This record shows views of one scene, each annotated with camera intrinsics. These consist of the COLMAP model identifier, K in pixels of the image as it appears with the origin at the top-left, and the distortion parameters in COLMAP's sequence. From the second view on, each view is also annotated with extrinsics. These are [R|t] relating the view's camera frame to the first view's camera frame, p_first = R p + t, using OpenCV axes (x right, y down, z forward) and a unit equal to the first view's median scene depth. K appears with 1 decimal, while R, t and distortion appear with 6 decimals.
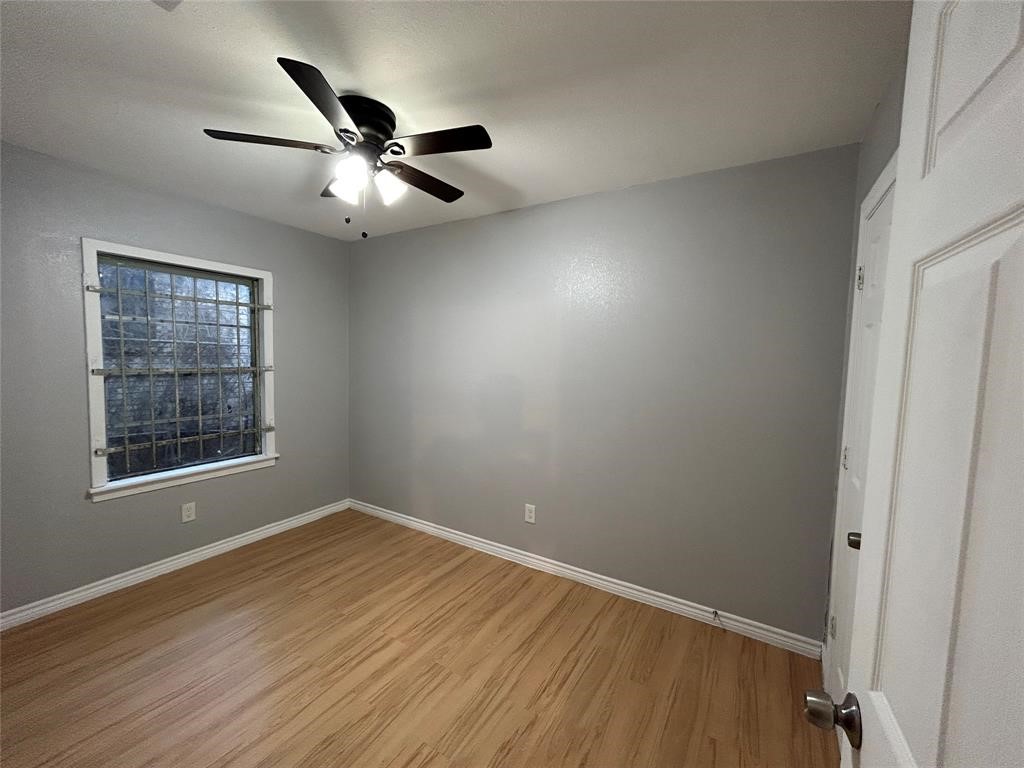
lens RADIAL K [[414.8, 0, 512.0], [0, 414.8, 384.0], [0, 0, 1]] dist [-0.001838, -0.000111]
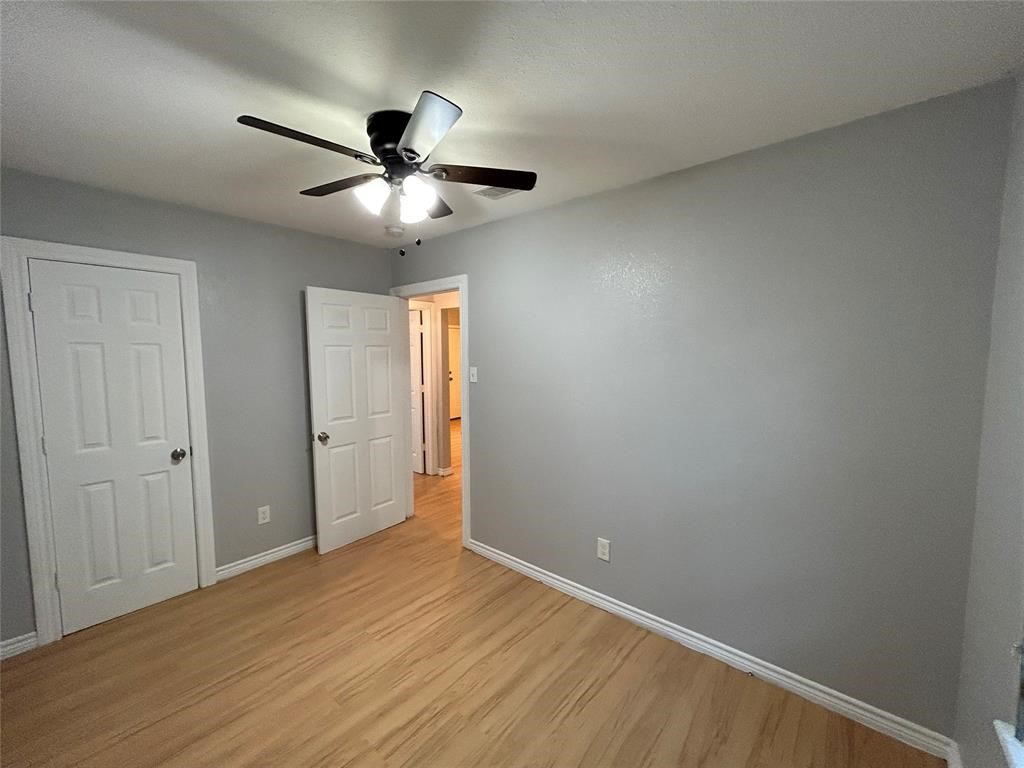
lens RADIAL K [[414.8, 0, 512.0], [0, 414.8, 384.0], [0, 0, 1]] dist [-0.001838, -0.000111]
pose [[-0.987857, -0.039882, 0.150160, -0.690347], [-0.015928, 0.987396, 0.157464, -0.194435], [-0.154547, 0.153160, -0.976041, 1.782954]]
